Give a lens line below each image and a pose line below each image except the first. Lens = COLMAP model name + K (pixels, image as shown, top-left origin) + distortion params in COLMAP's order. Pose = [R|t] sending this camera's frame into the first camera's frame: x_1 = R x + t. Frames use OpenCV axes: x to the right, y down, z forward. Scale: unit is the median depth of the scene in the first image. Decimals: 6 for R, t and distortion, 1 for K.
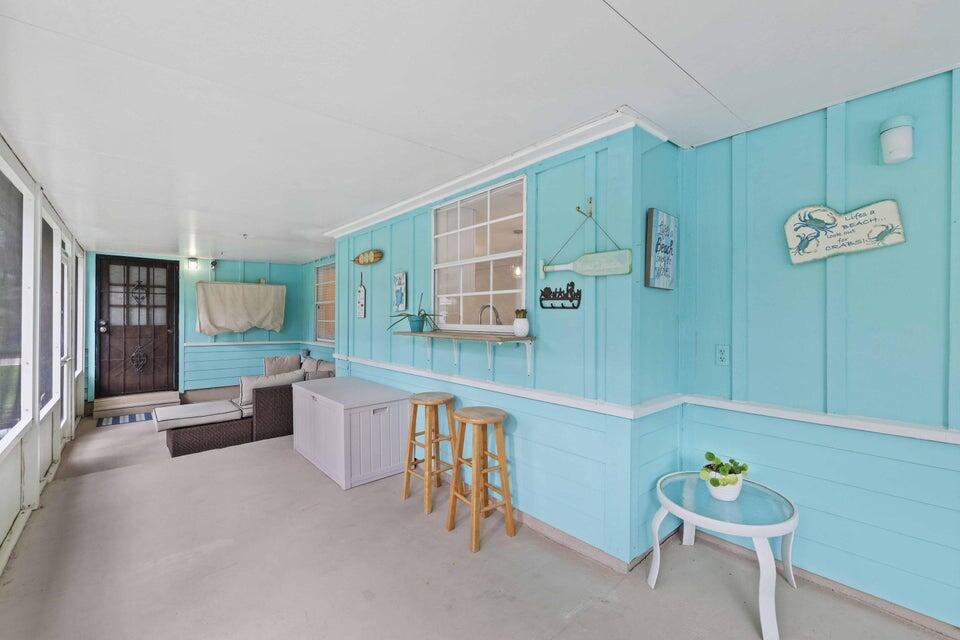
lens RADIAL K [[409.1, 0, 480.4], [0, 409.1, 316.1], [0, 0, 1]] dist [0.000268, -0.000032]
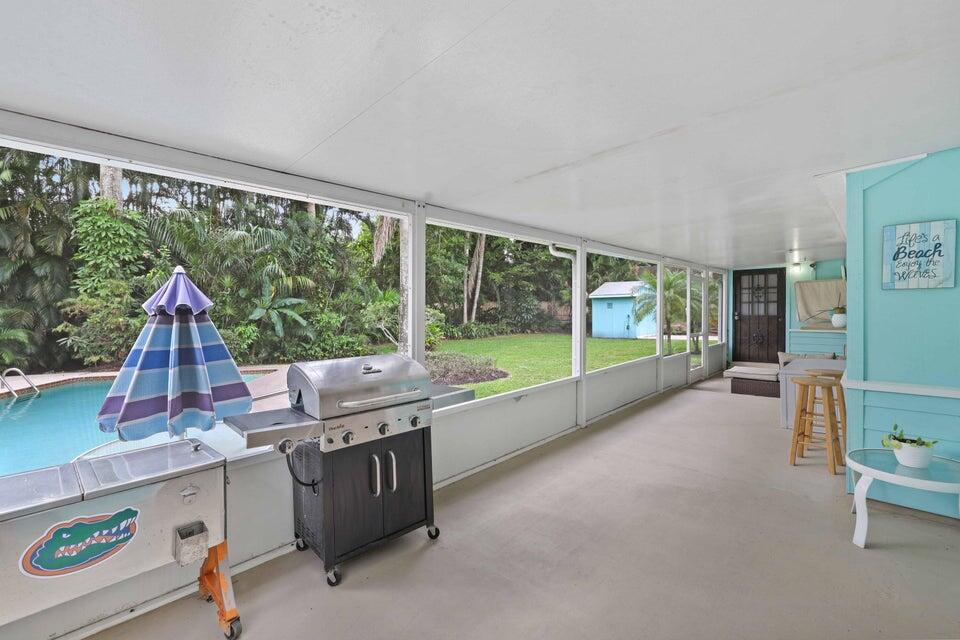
lens RADIAL K [[405.3, 0, 480.8], [0, 405.3, 324.6], [0, 0, 1]] dist [0.001788, 0.000102]
pose [[0.086694, 0.031330, -0.995742, 0.515057], [0.015461, 0.999343, 0.032790, -0.007187], [0.996115, -0.018237, 0.086153, -0.110001]]
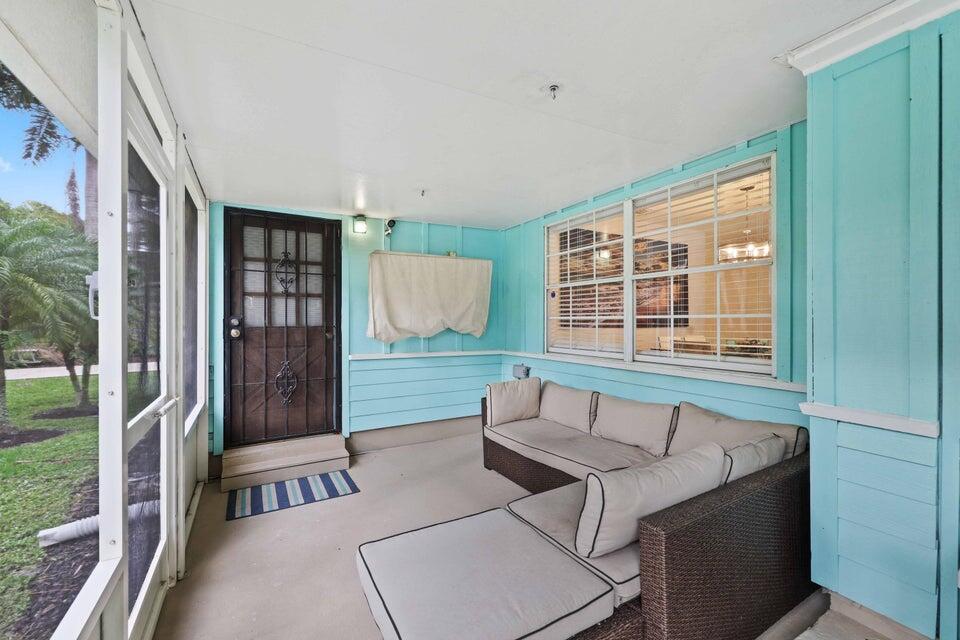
lens RADIAL K [[409.1, 0, 481.7], [0, 409.1, 316.5], [0, 0, 1]] dist [0.000268, -0.000032]
pose [[0.980648, -0.008775, -0.195583, -0.426538], [0.007945, 0.999956, -0.005031, 0.013420], [0.195619, 0.003379, 0.980674, 0.457042]]
